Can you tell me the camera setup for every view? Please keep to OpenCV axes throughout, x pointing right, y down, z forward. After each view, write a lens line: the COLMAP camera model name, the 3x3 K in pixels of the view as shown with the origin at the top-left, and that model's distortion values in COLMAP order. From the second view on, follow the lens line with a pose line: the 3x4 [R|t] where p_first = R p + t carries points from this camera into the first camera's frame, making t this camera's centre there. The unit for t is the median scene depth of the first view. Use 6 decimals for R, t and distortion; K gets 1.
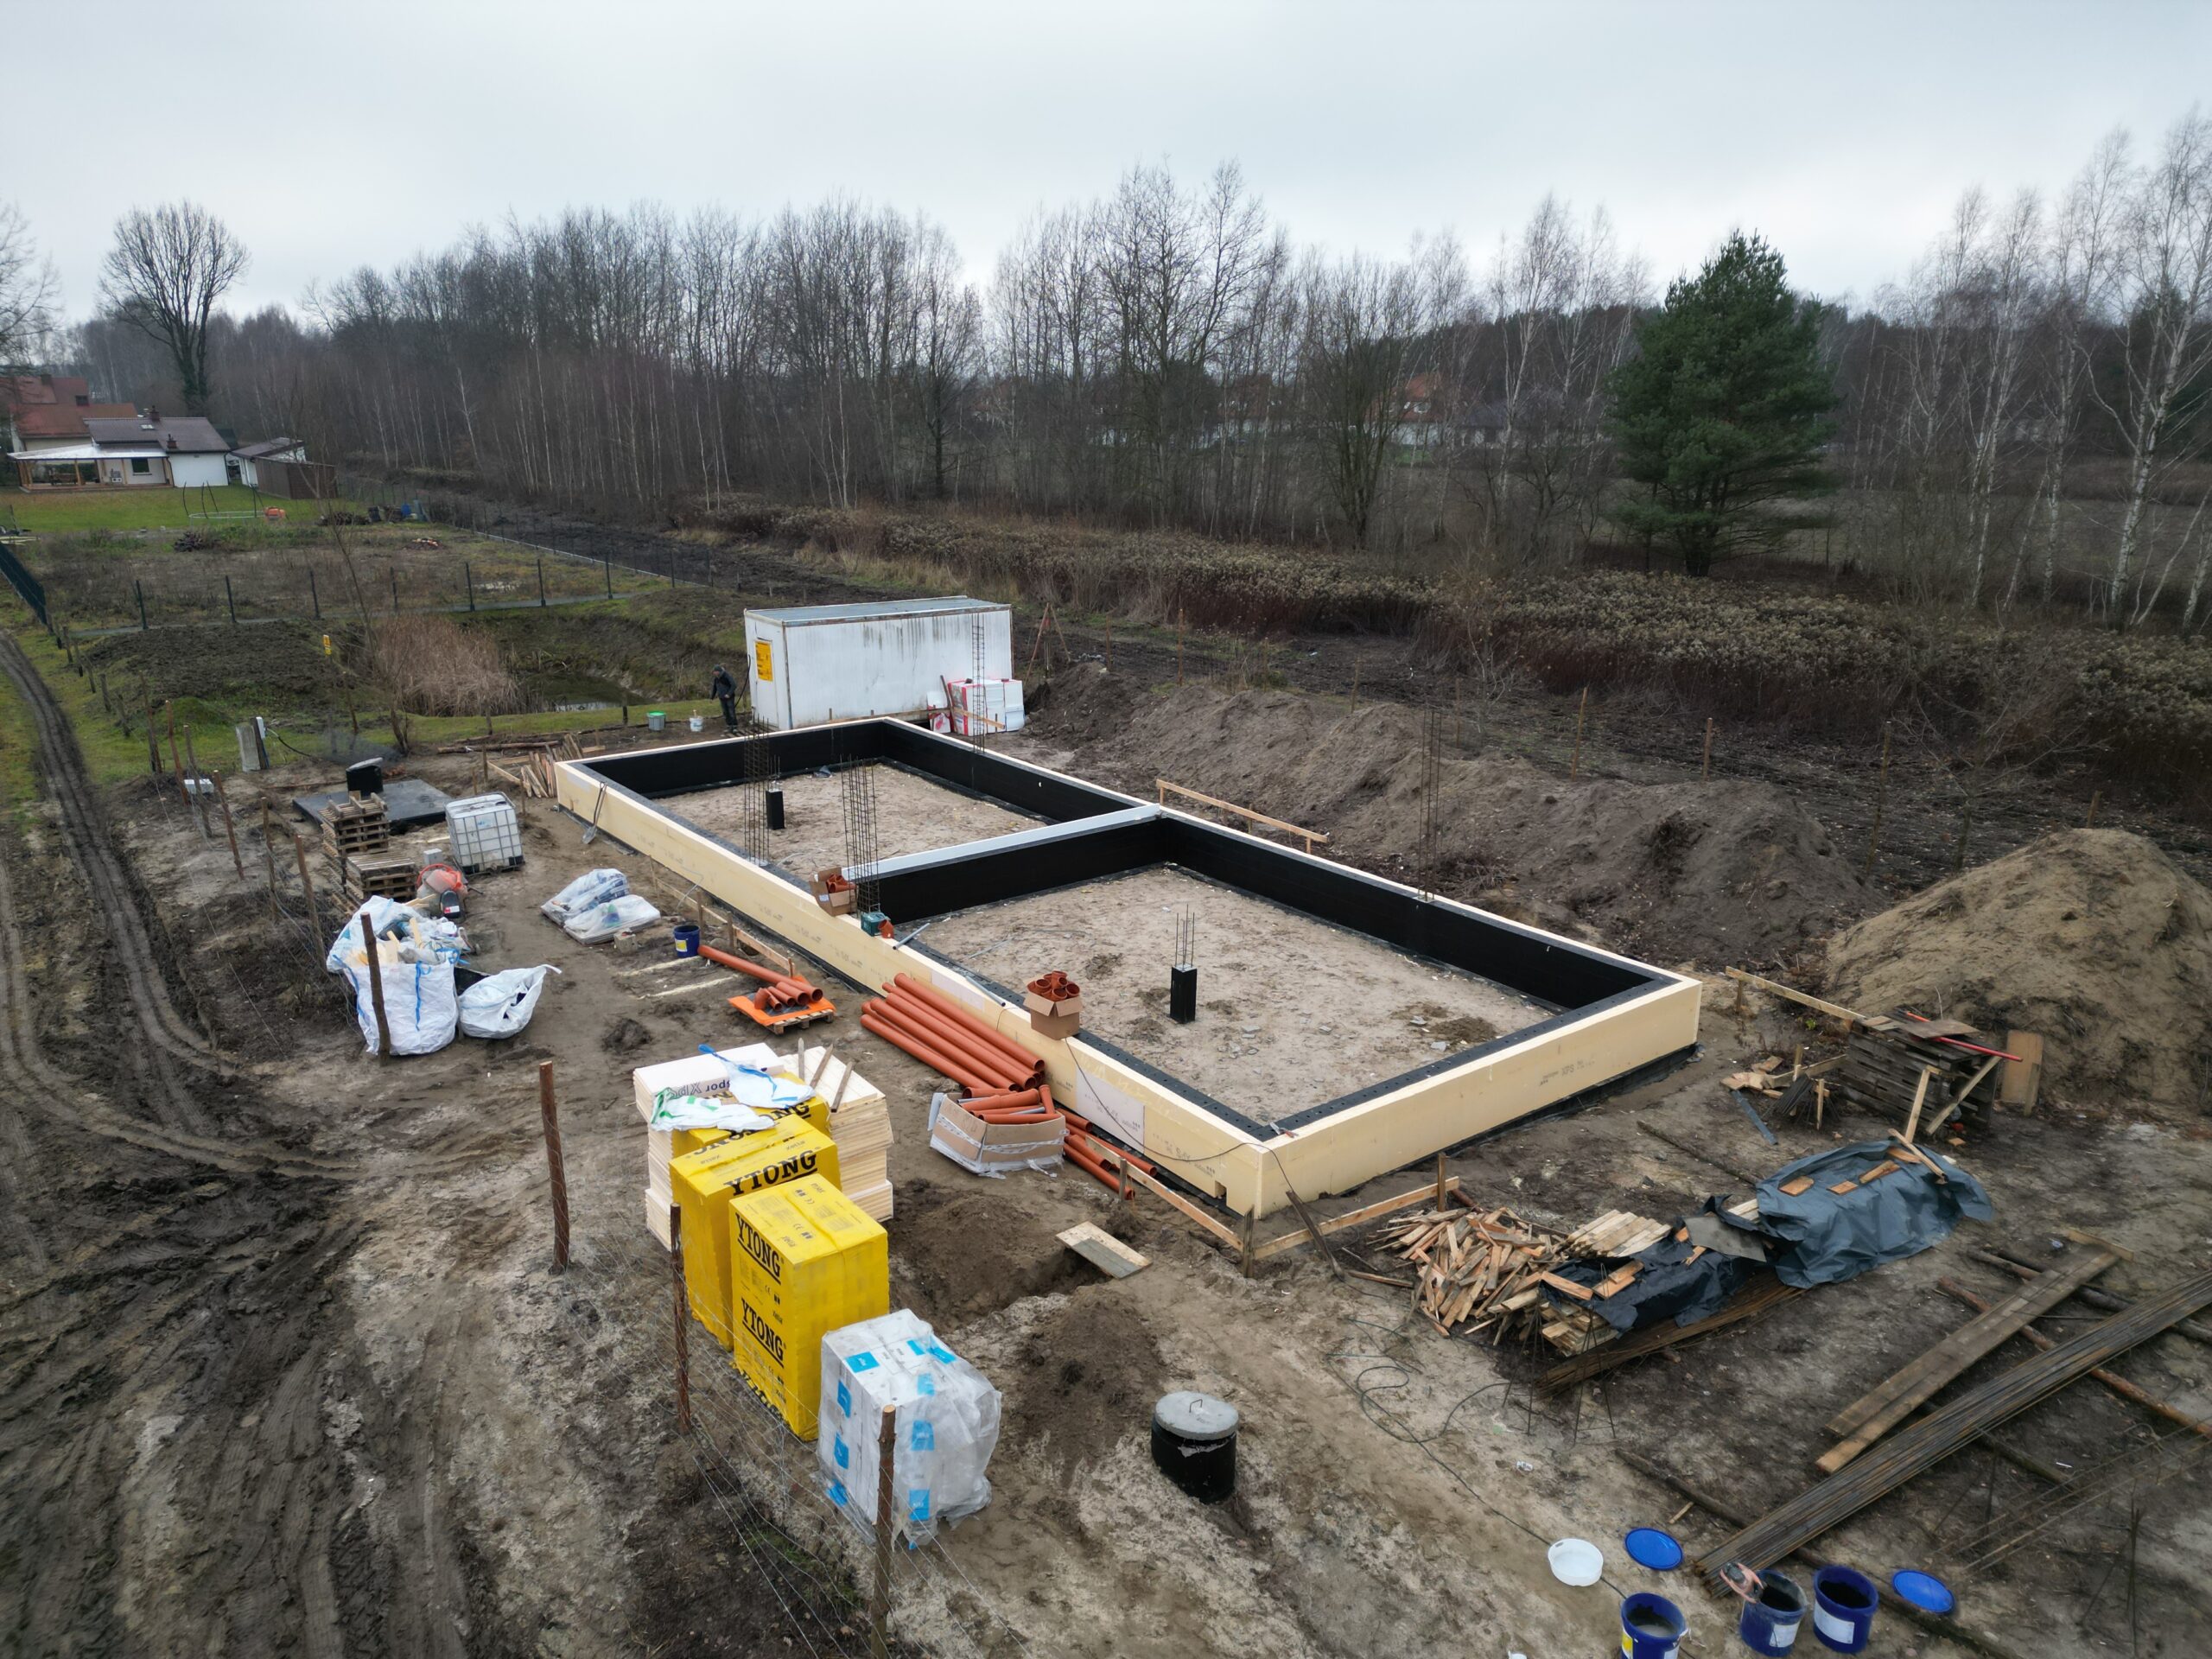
lens RADIAL K [[1531.0, 0, 1096.7], [0, 1531.0, 828.9], [0, 0, 1]] dist [0.083369, -0.080056]
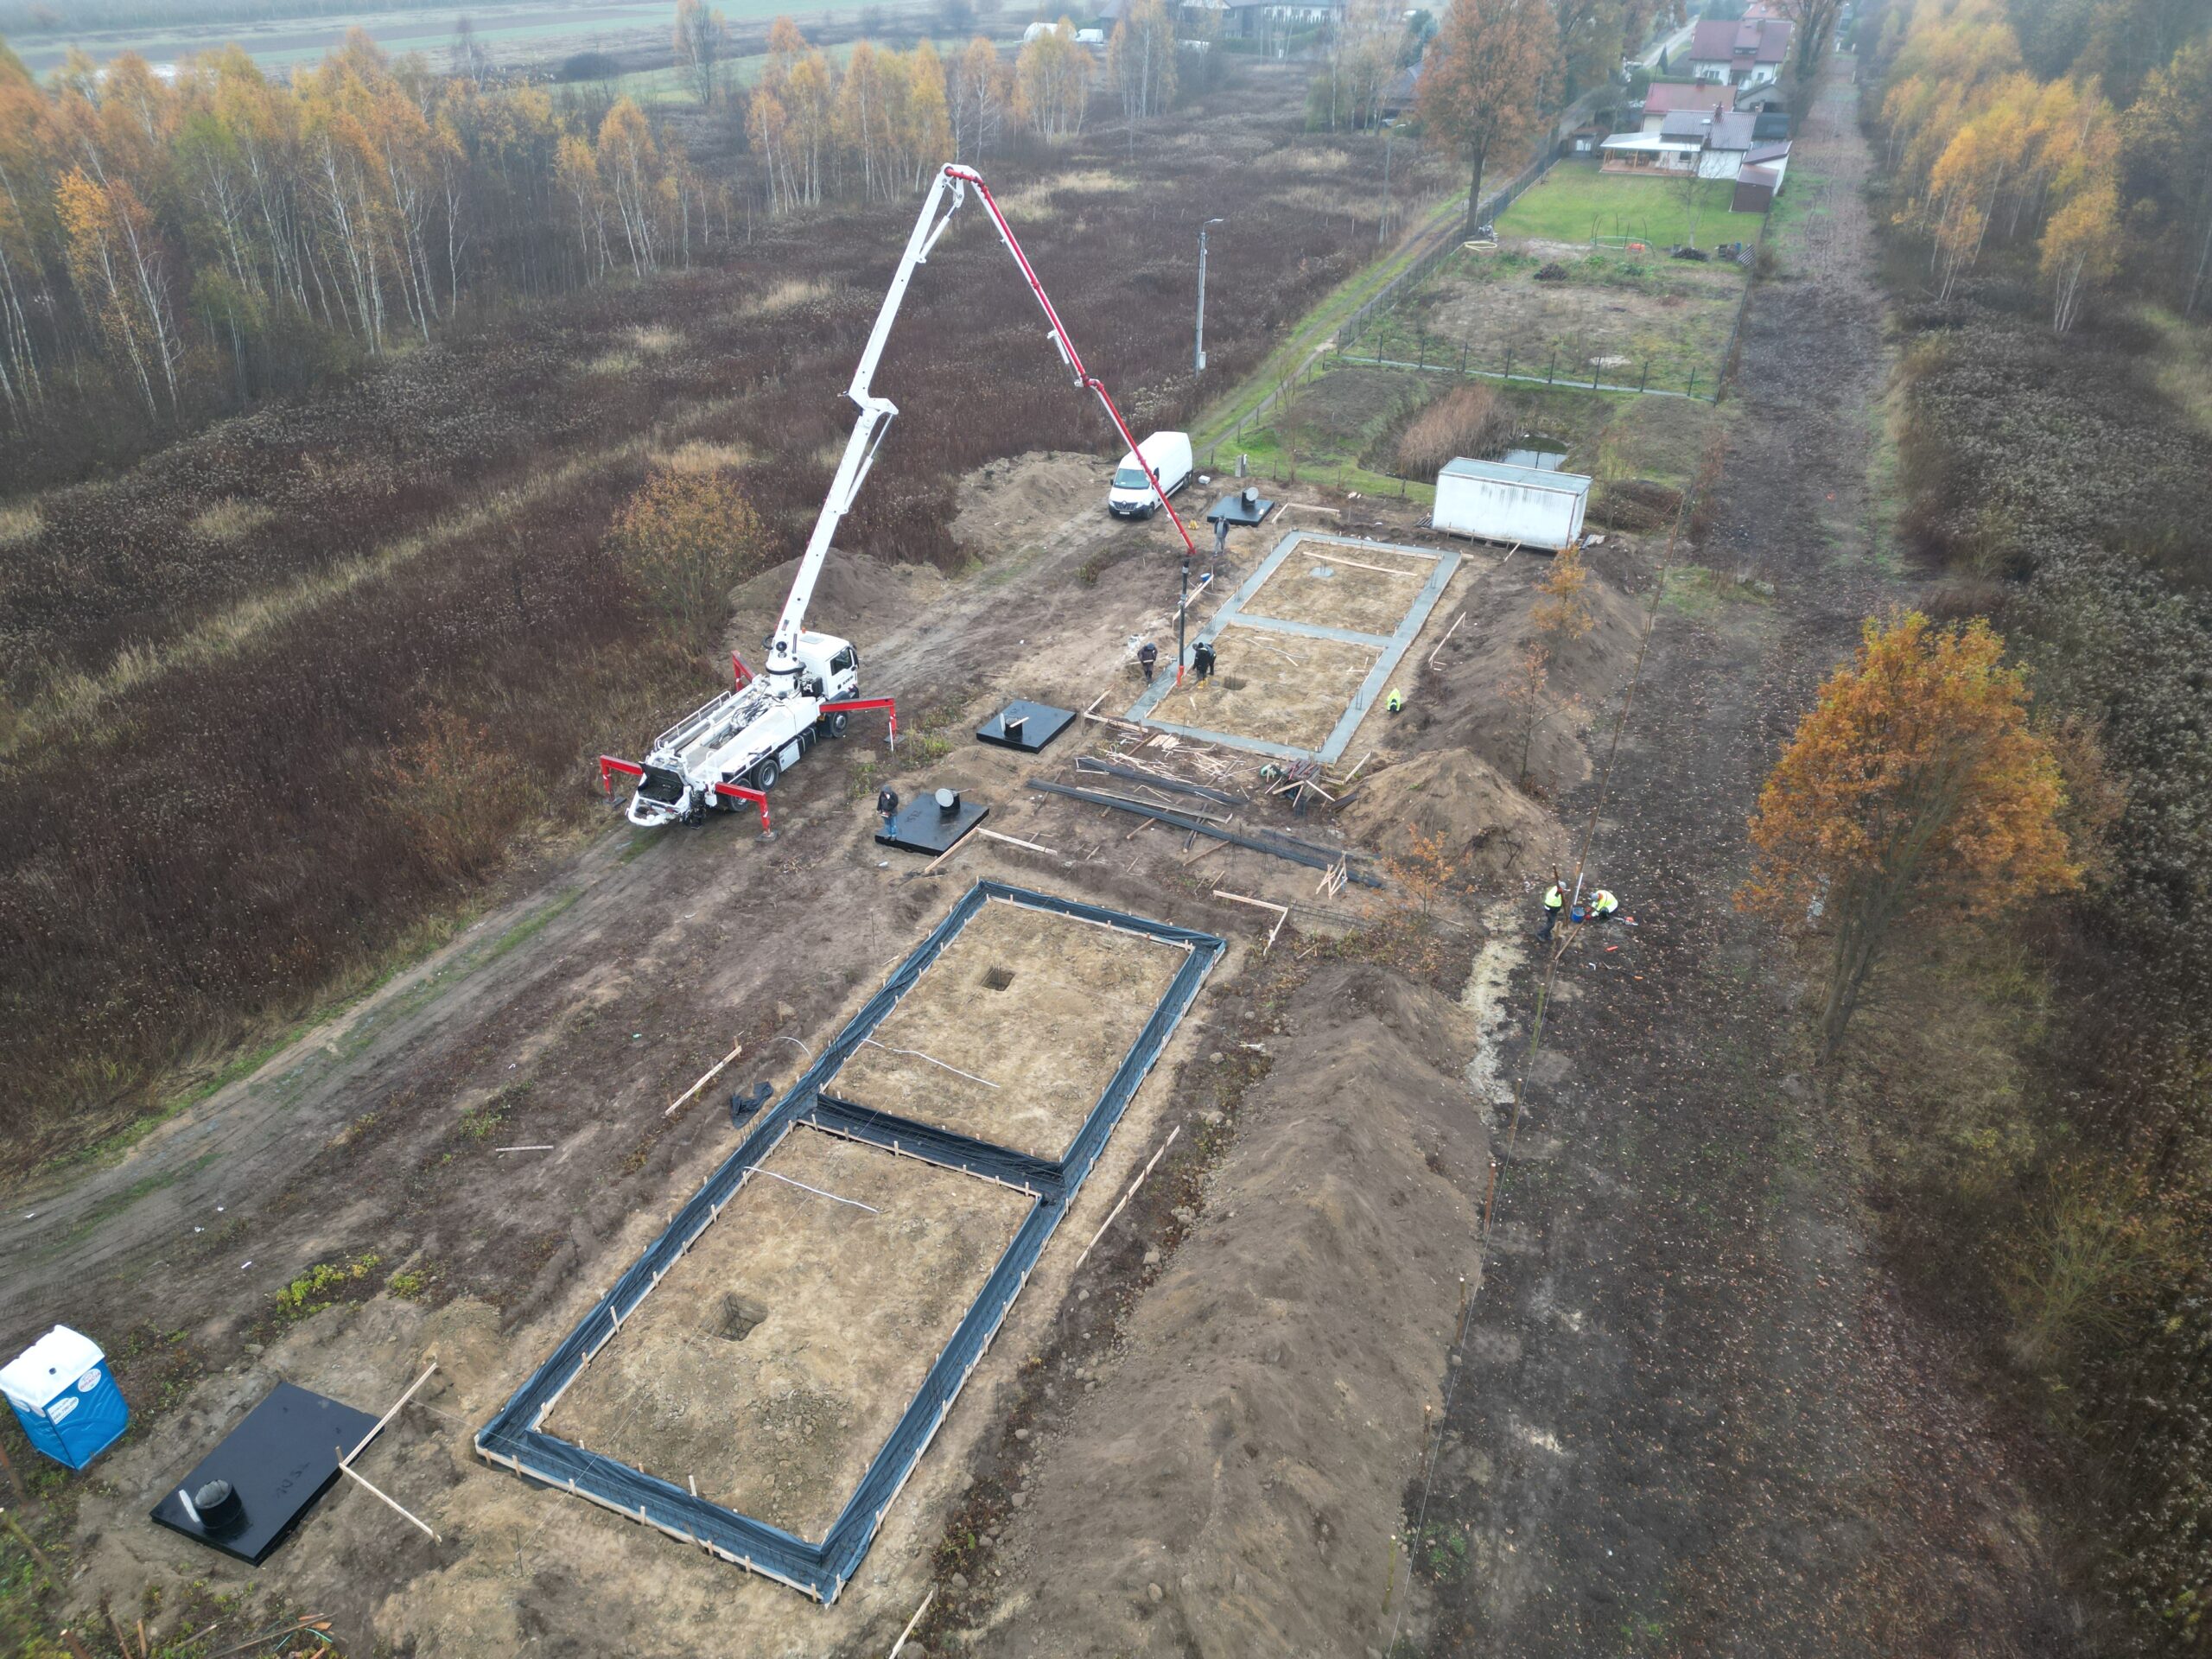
lens RADIAL K [[1531.0, 0, 1096.7], [0, 1531.0, 828.9], [0, 0, 1]] dist [0.083369, -0.080056]
pose [[0.494325, 0.451328, -0.742931, 1.206888], [-0.241097, 0.892307, 0.381654, -0.365581], [0.835173, -0.009543, 0.549904, -0.417241]]
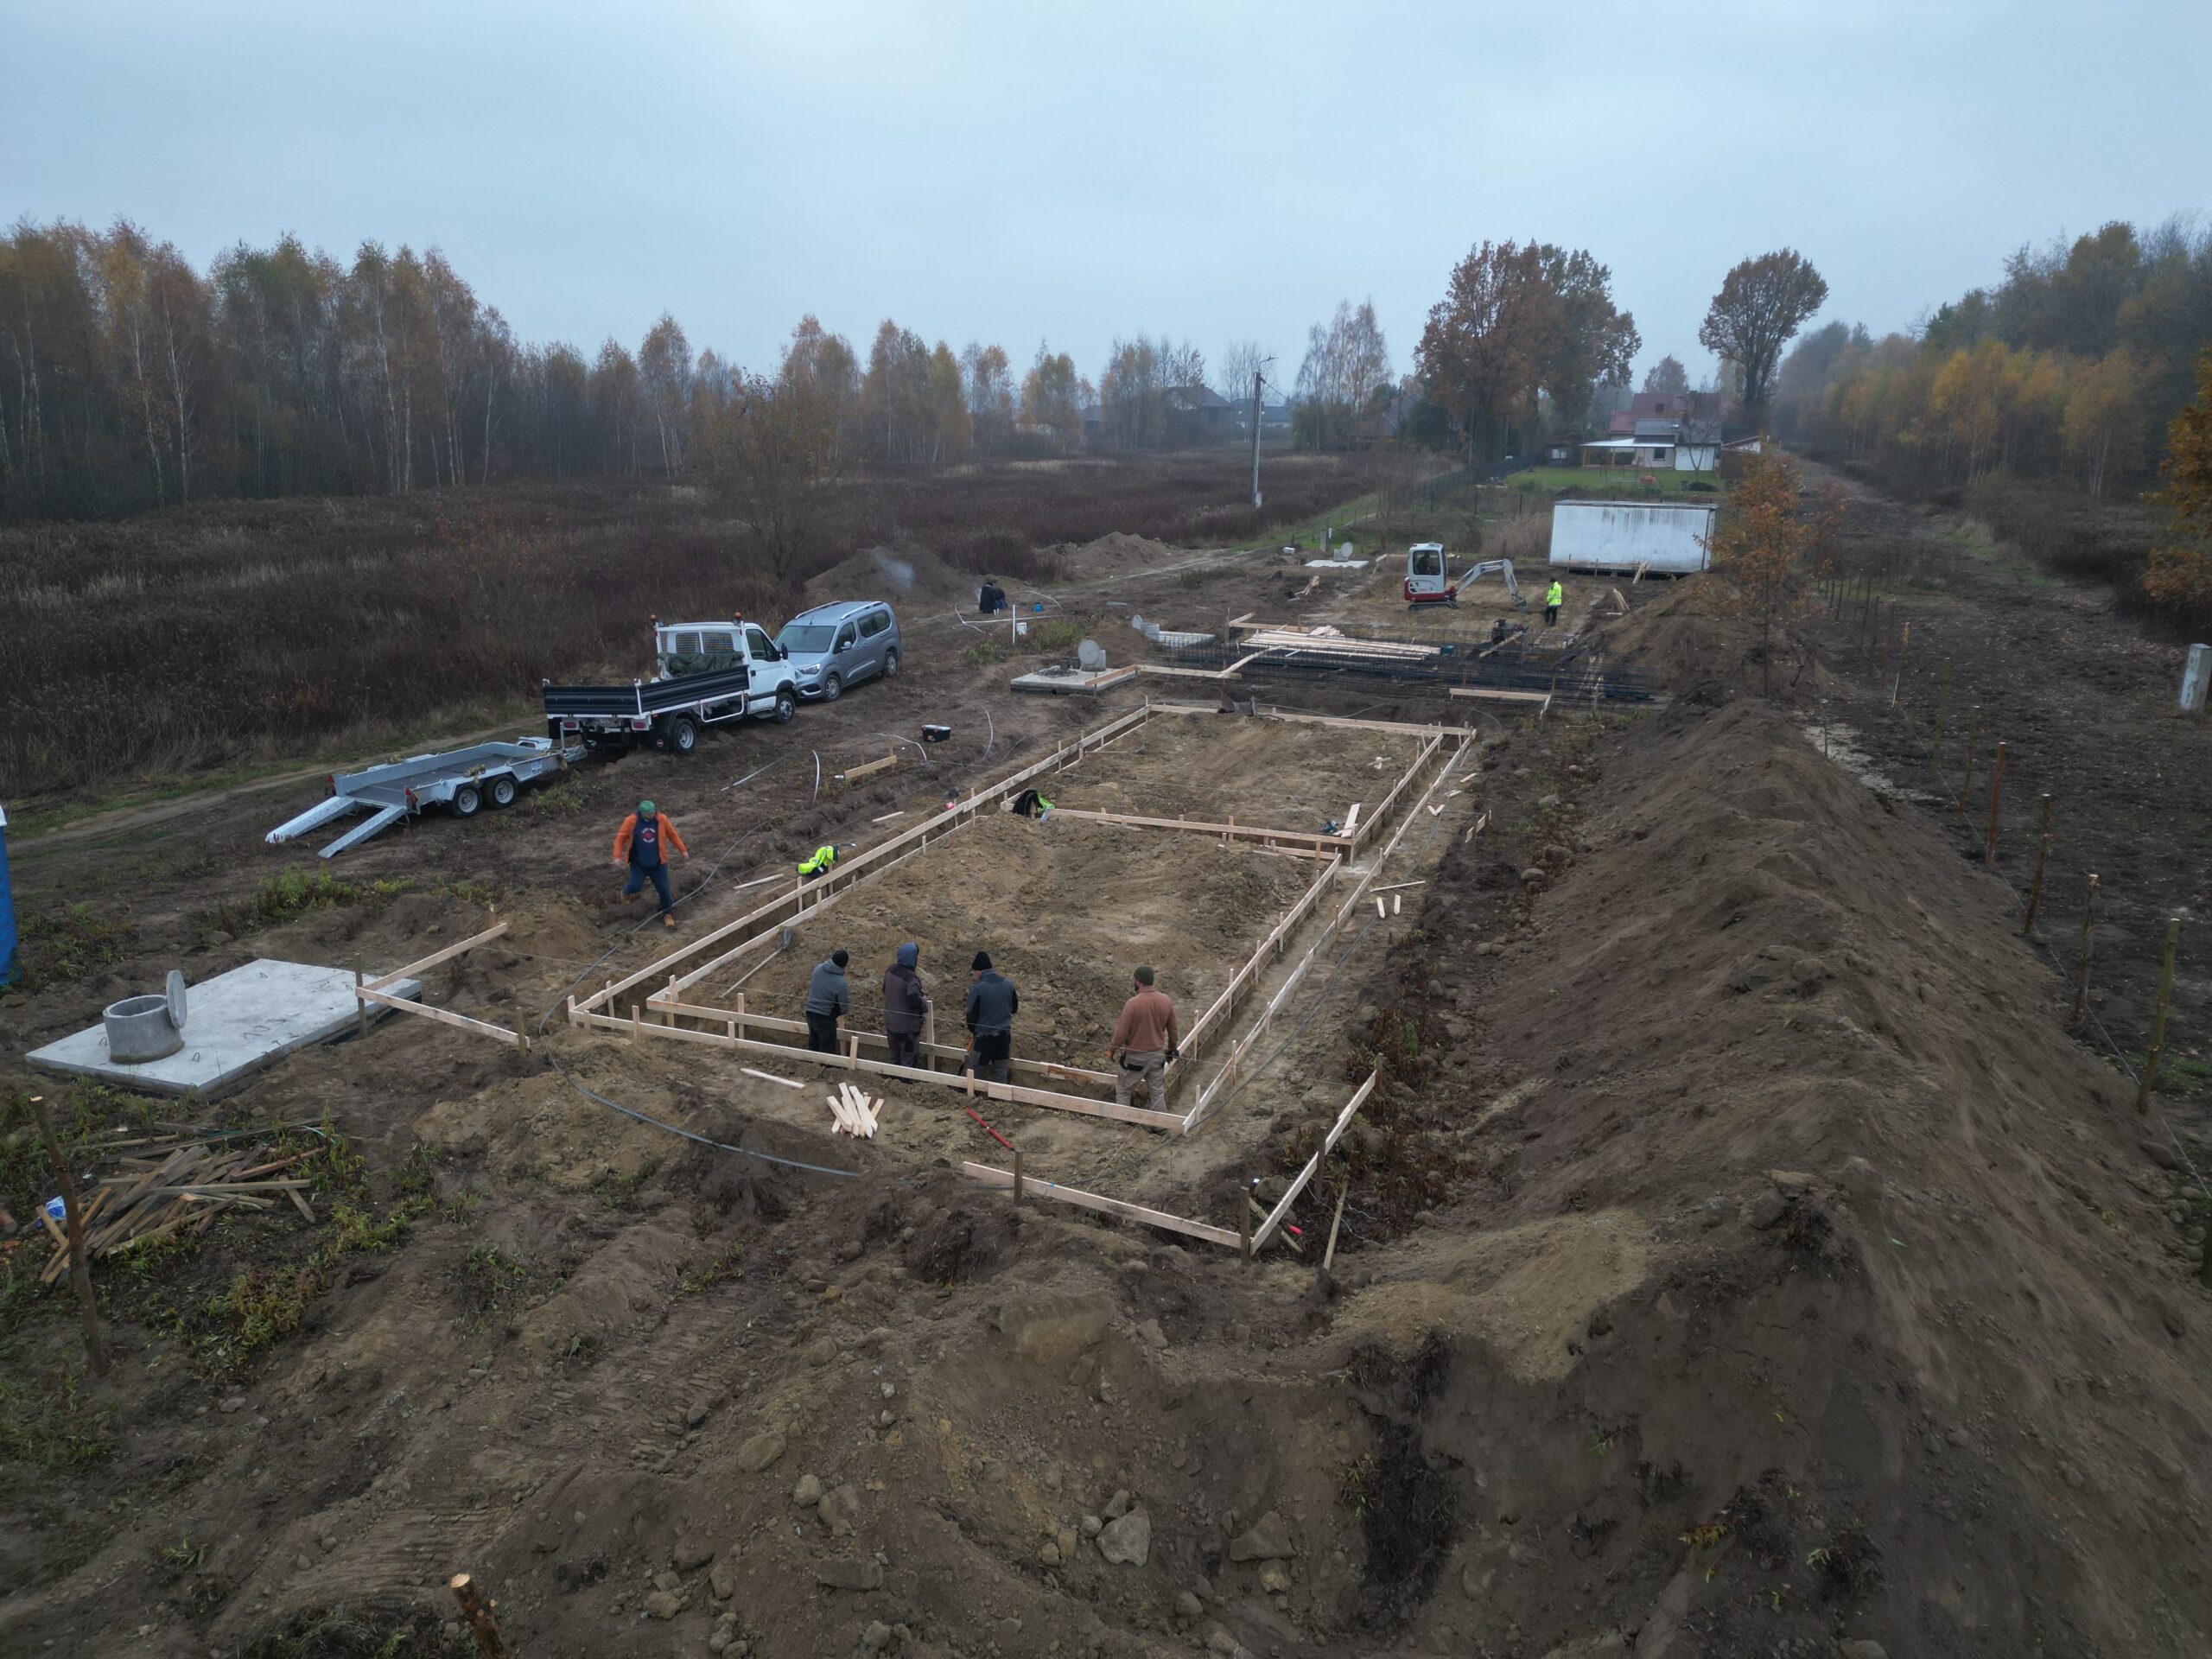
lens RADIAL K [[1536.6, 0, 1096.7], [0, 1536.6, 826.2], [0, 0, 1]] dist [0.076545, -0.070348]
pose [[0.522300, 0.227834, -0.821763, 1.084487], [-0.240689, 0.963854, 0.114251, 0.150407], [0.818090, 0.138116, 0.558258, -0.394845]]
